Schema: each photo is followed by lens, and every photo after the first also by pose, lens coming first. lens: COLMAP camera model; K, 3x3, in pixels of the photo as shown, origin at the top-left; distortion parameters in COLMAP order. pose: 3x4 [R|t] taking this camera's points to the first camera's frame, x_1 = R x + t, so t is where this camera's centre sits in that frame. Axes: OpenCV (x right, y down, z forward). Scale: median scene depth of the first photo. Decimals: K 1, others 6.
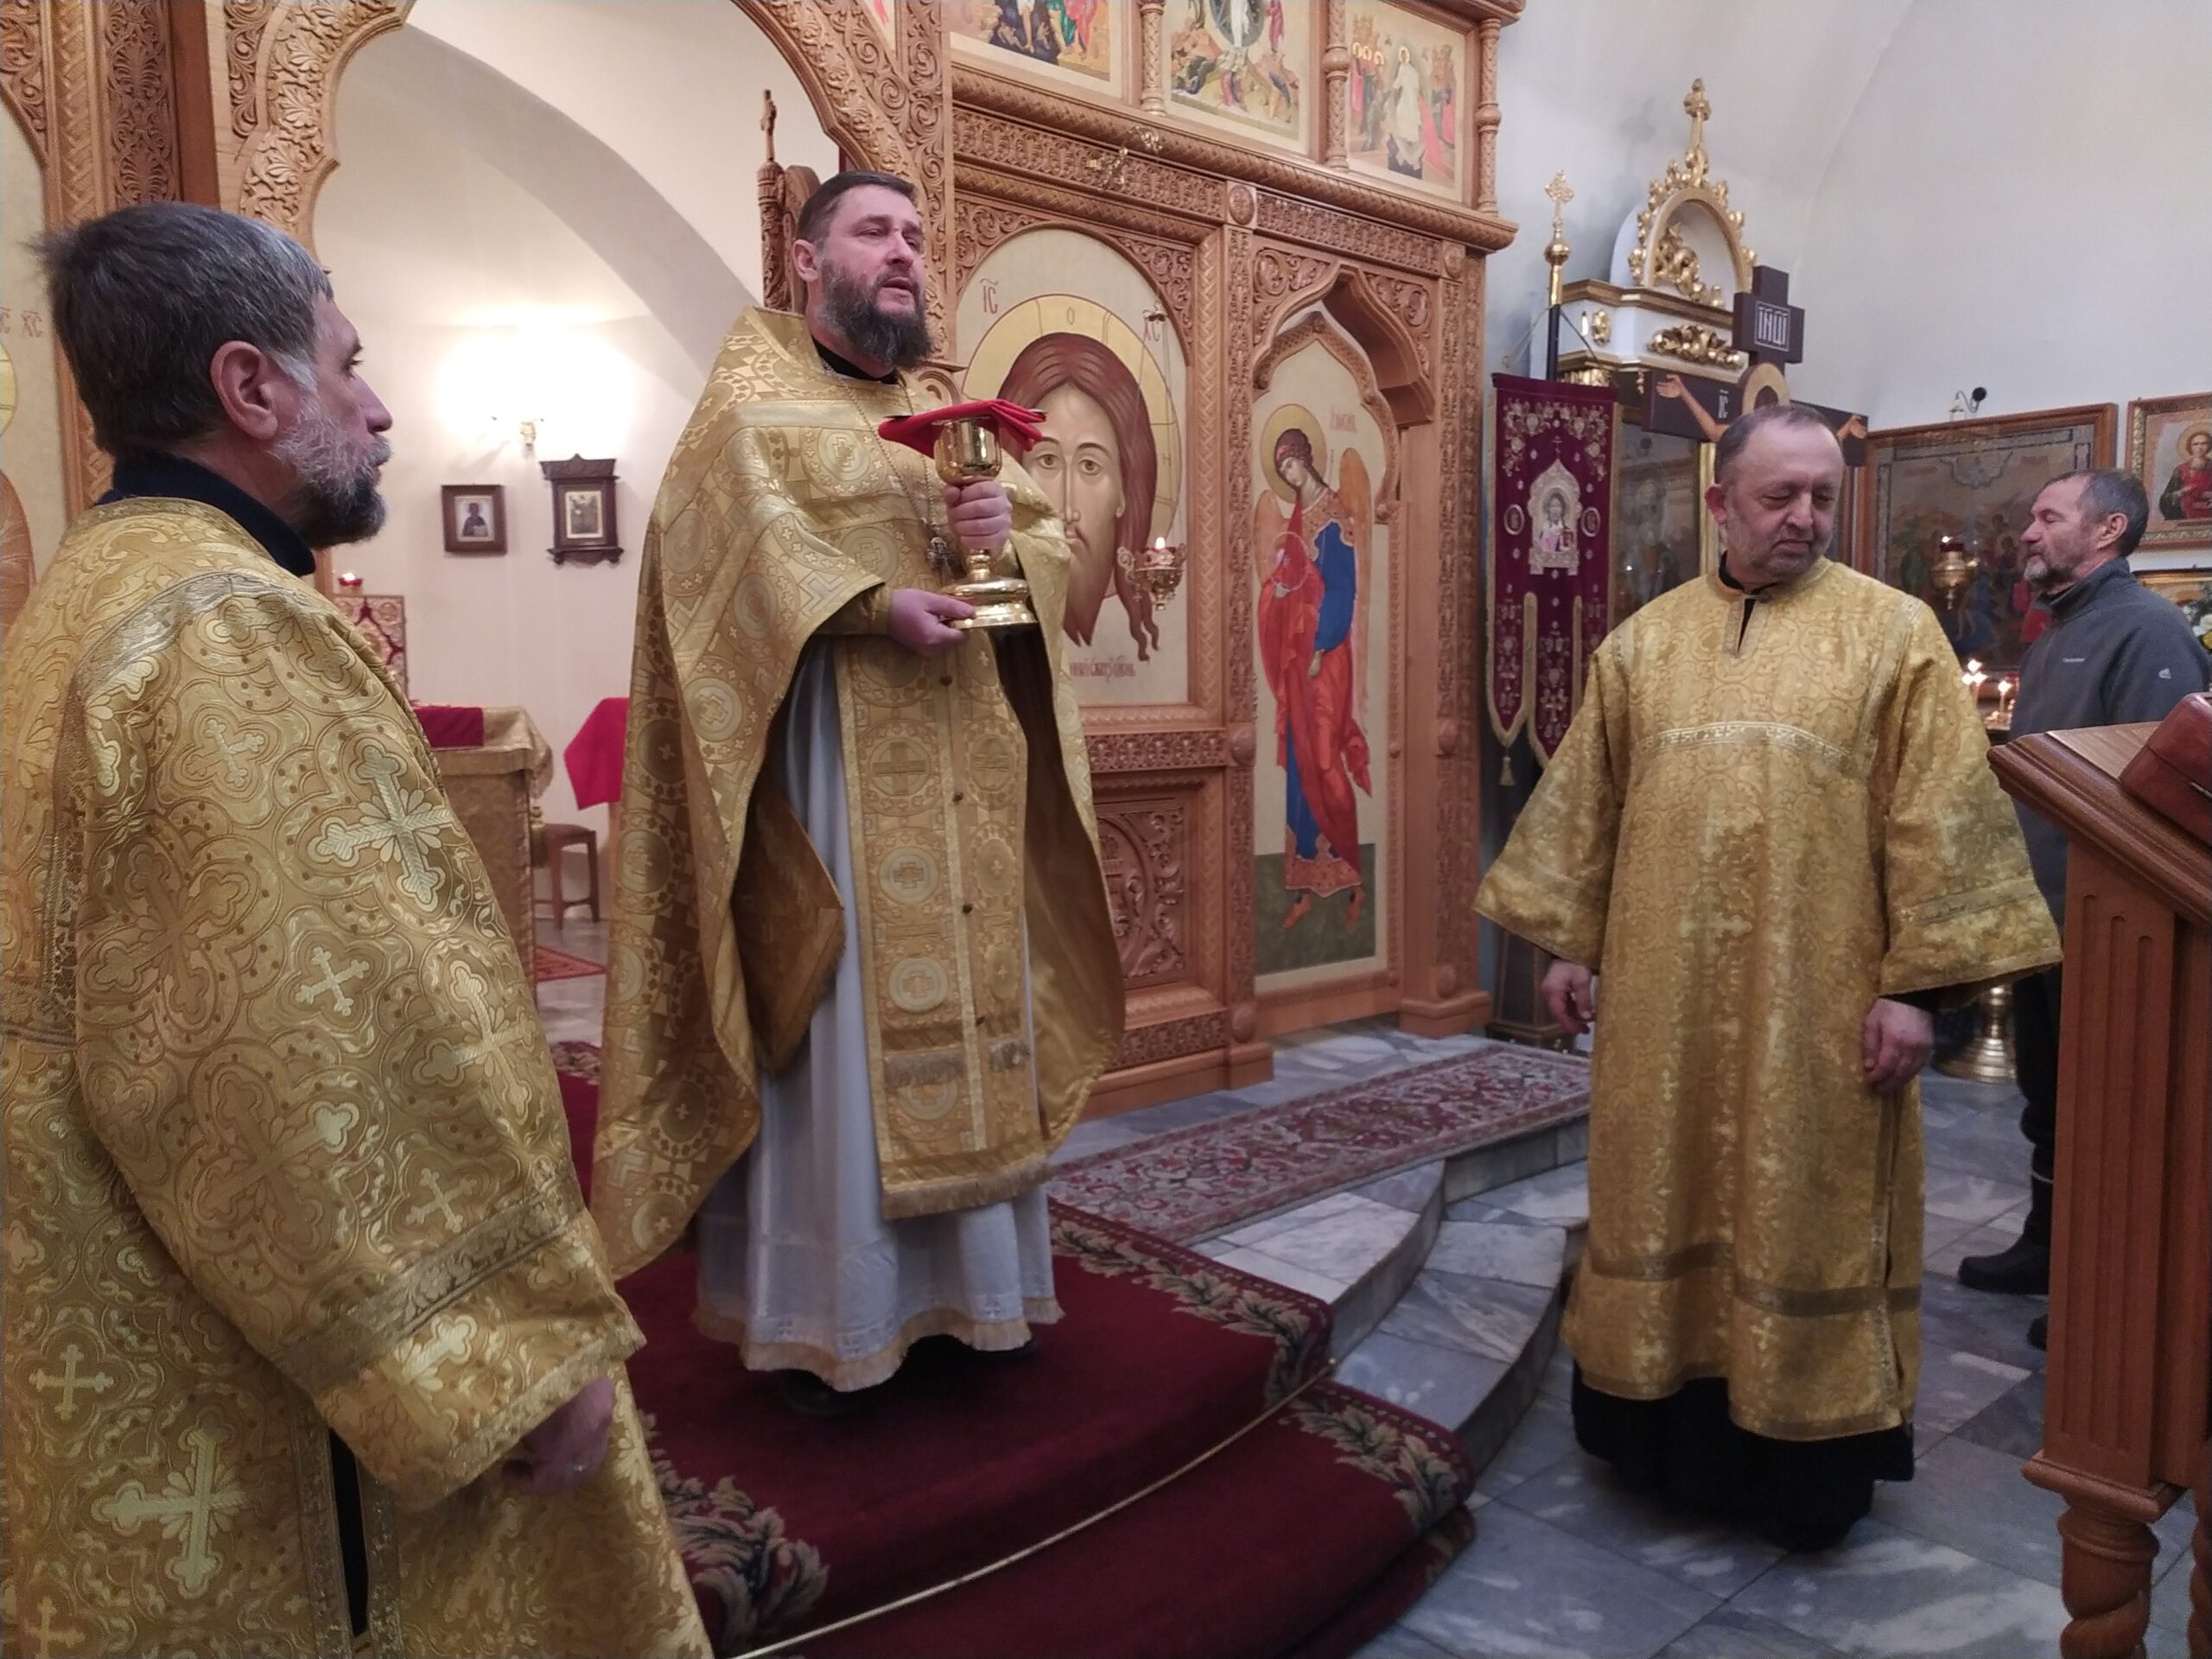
lens RADIAL K [[1642.0, 0, 1130.5], [0, 1642.0, 867.8], [0, 0, 1]] dist [0.055462, -0.074748]
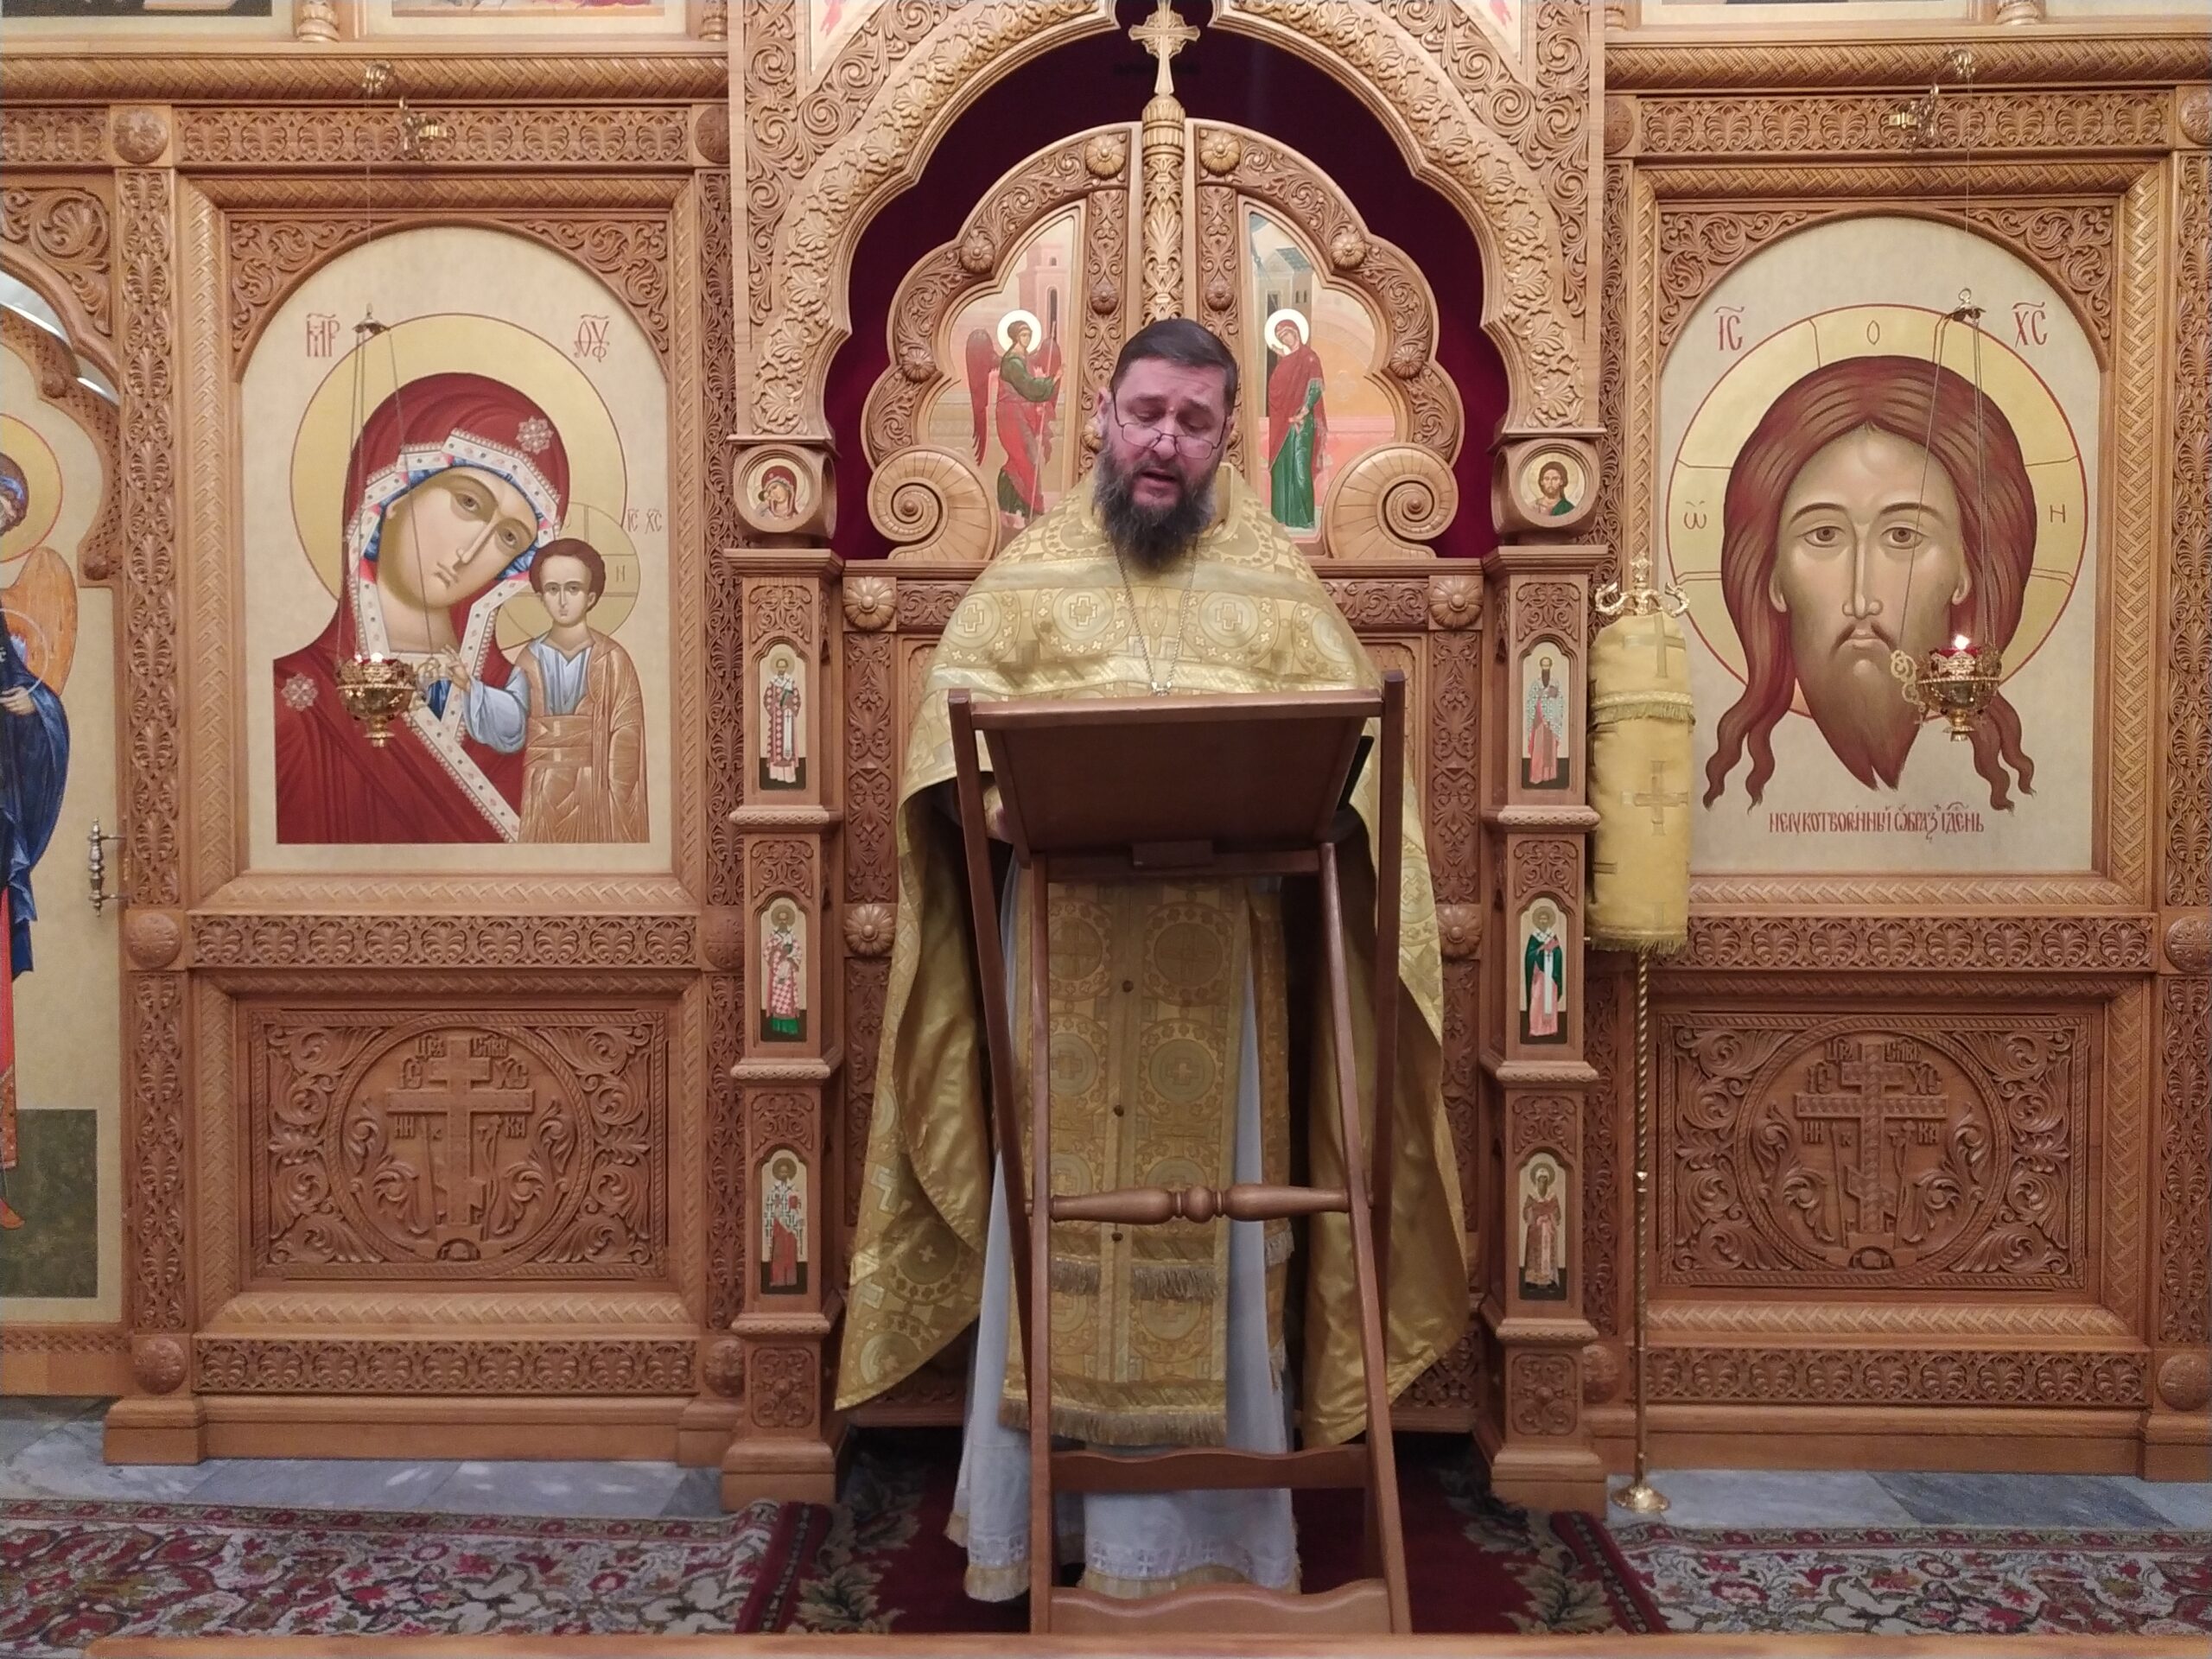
lens RADIAL K [[1662.7, 0, 1111.3], [0, 1662.7, 859.9], [0, 0, 1]] dist [0.018973, -0.007578]
pose [[0.723516, 0.031463, -0.689590, 0.227272], [-0.081541, 0.995862, -0.040115, -0.048751], [0.685475, 0.085254, 0.723088, 0.259911]]
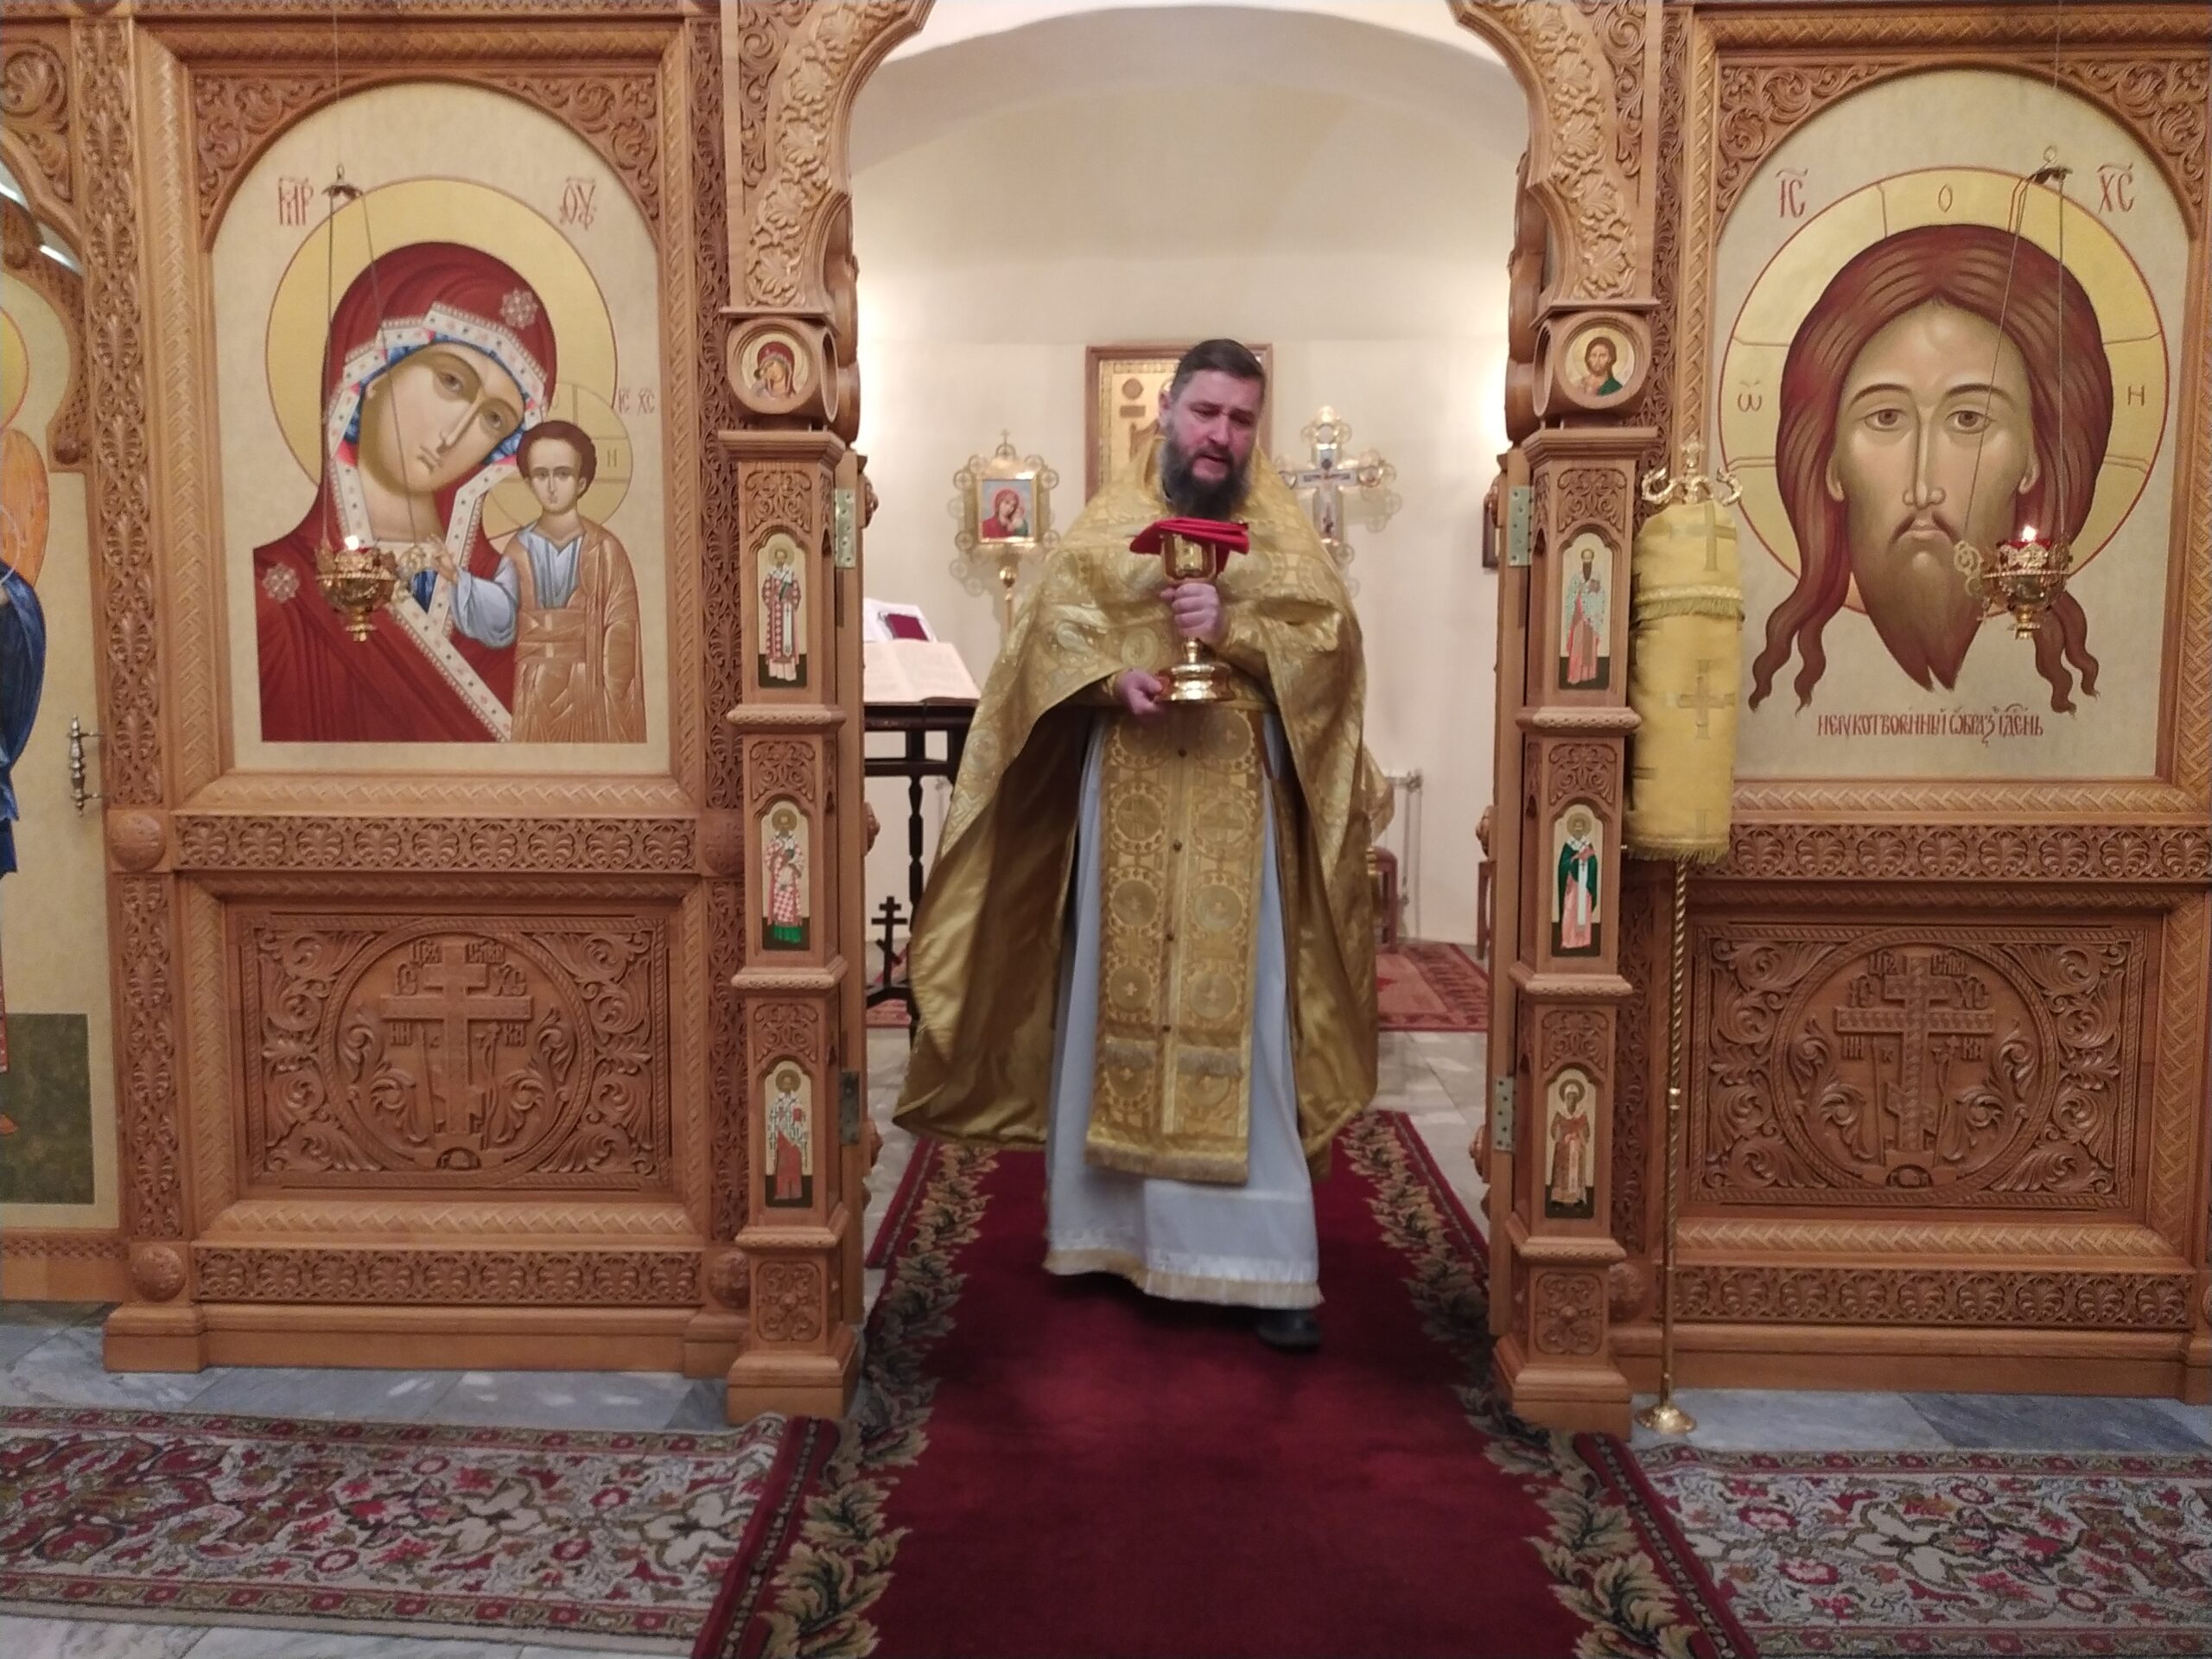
lens RADIAL K [[1645.8, 0, 1115.1], [0, 1645.8, 864.1], [0, 0, 1]] dist [0.028852, -0.021065]
pose [[0.716546, 0.078671, -0.693089, 0.205047], [-0.085415, 0.996038, 0.024753, -0.052038], [0.692291, 0.041463, 0.720427, 0.285667]]
